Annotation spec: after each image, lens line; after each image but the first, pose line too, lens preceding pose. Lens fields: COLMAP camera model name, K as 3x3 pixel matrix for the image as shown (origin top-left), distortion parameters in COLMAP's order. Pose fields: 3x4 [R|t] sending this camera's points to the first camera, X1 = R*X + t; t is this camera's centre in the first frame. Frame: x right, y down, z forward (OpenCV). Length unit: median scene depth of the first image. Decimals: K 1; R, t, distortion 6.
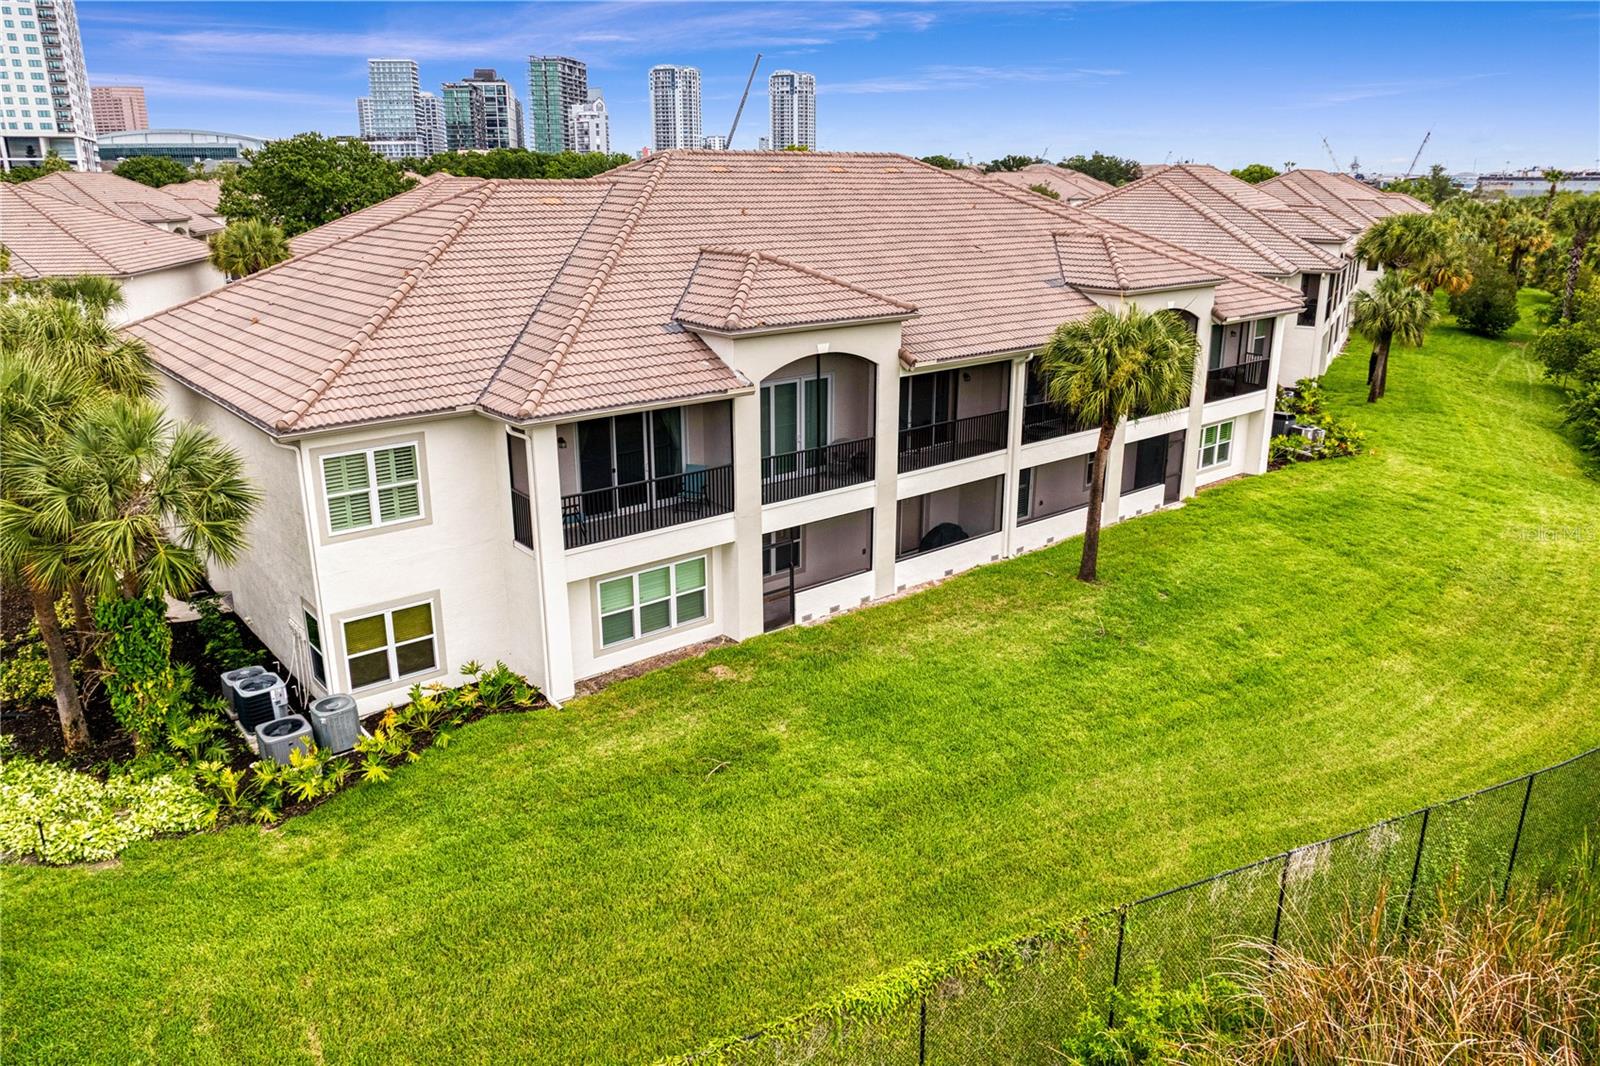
lens RADIAL K [[1118.7, 0, 807.1], [0, 1118.7, 527.7], [0, 0, 1]] dist [-0.055156, 0.023767]
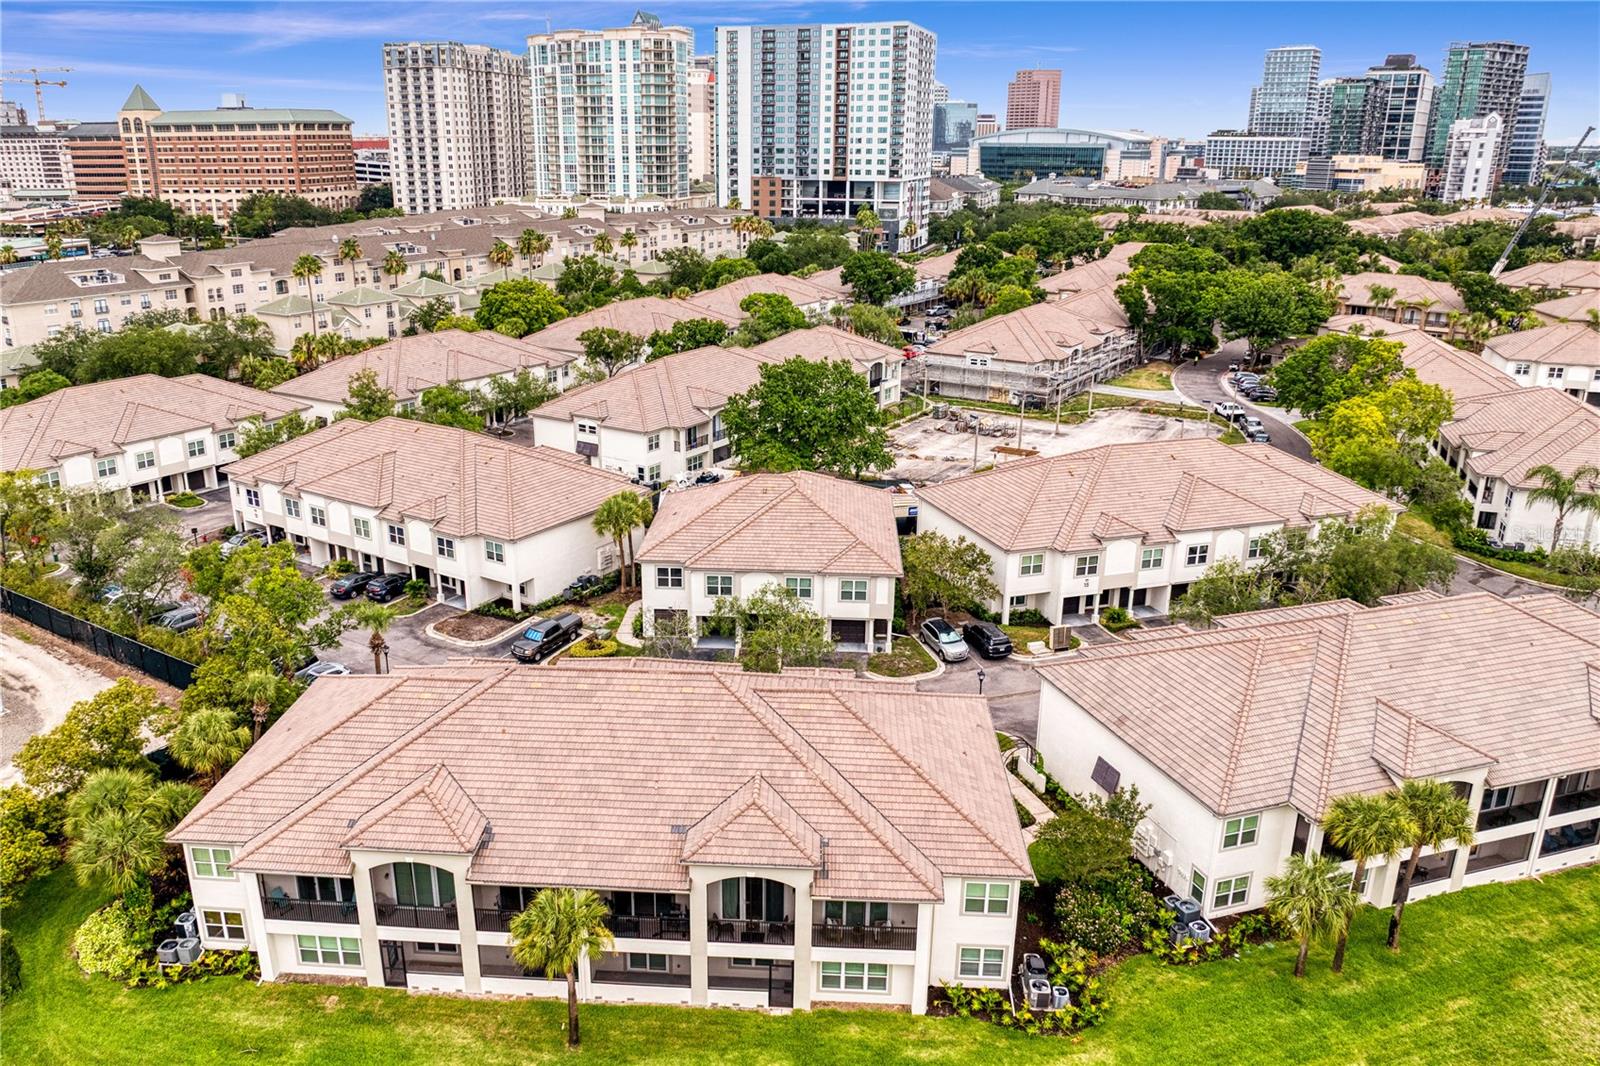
lens RADIAL K [[1204.1, 0, 759.3], [0, 1204.1, 552.3], [0, 0, 1]] dist [-0.051389, 0.021793]
pose [[0.717640, 0.225896, -0.658759, 1.474076], [-0.208533, 0.972230, 0.106218, -0.901291], [0.664459, 0.061146, 0.744819, -0.089496]]
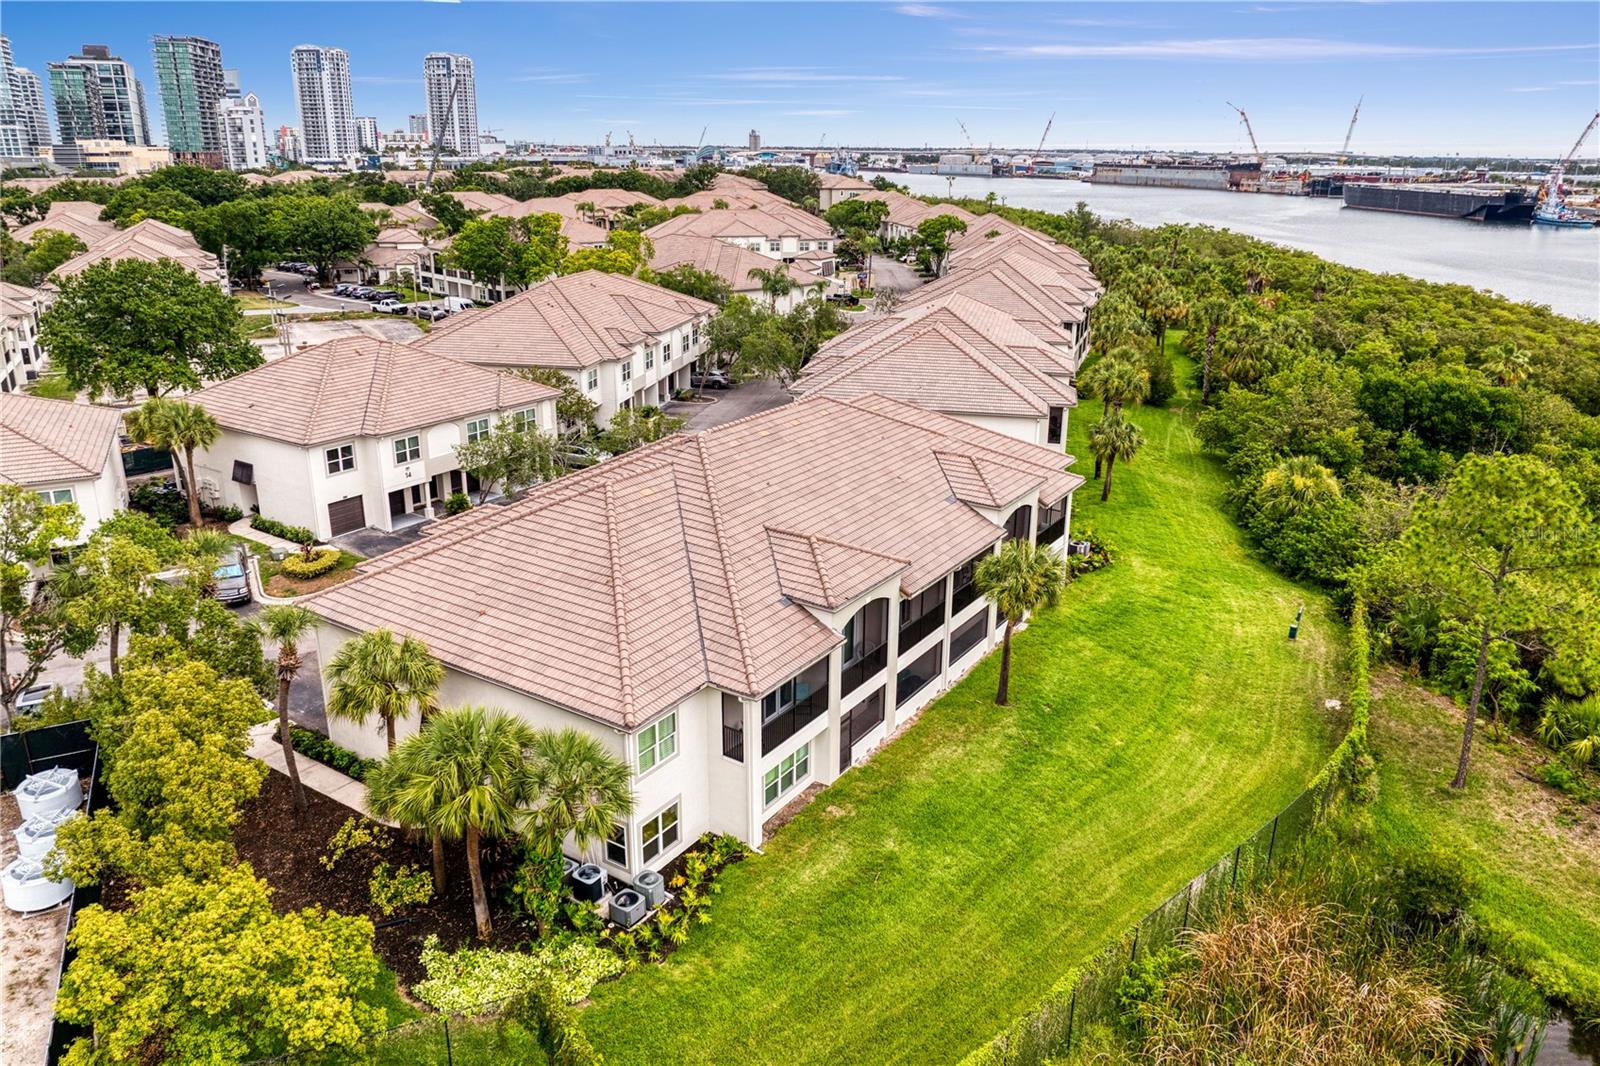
lens RADIAL K [[1118.7, 0, 806.1], [0, 1118.7, 519.9], [0, 0, 1]] dist [-0.055156, 0.023767]
pose [[0.957664, -0.082528, 0.275804, -0.473549], [0.077998, 0.996578, 0.027373, -0.305501], [-0.277119, -0.004702, 0.960824, -0.494308]]
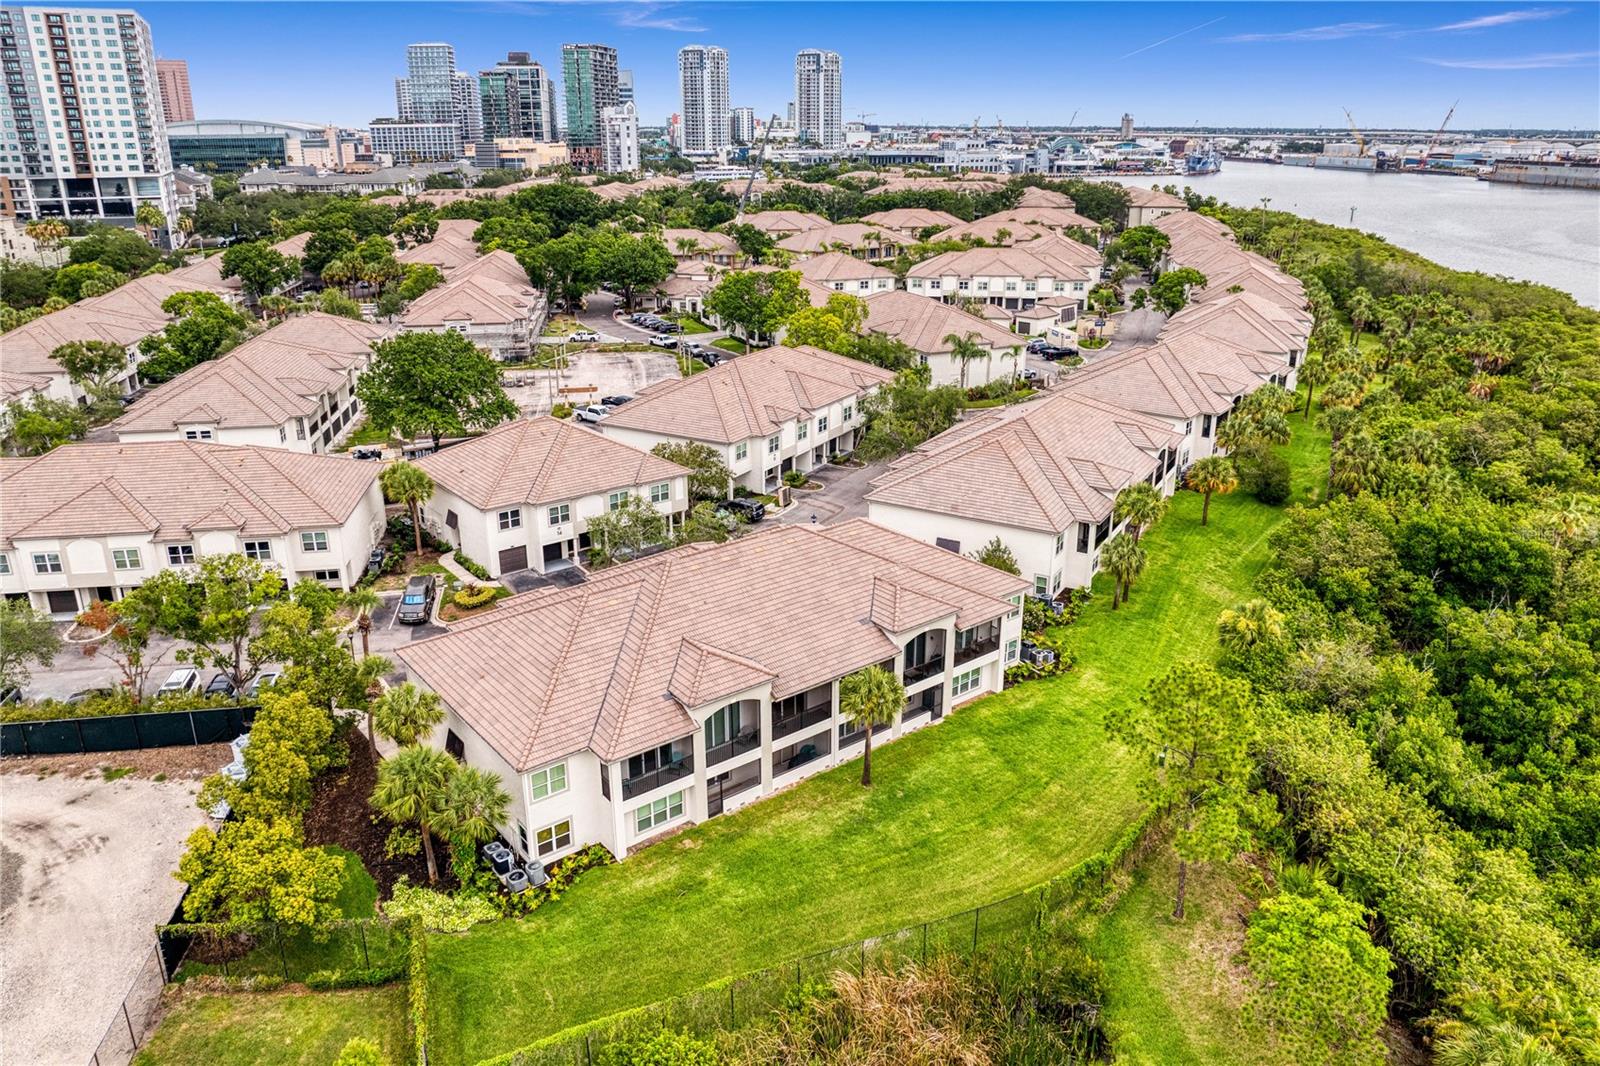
lens RADIAL K [[1118.7, 0, 809.4], [0, 1118.7, 521.9], [0, 0, 1]] dist [-0.055156, 0.023767]
pose [[0.999690, 0.008381, -0.023459, 0.206435], [-0.007526, 0.999312, 0.036324, -0.571833], [0.023747, -0.036136, 0.999065, -1.190467]]
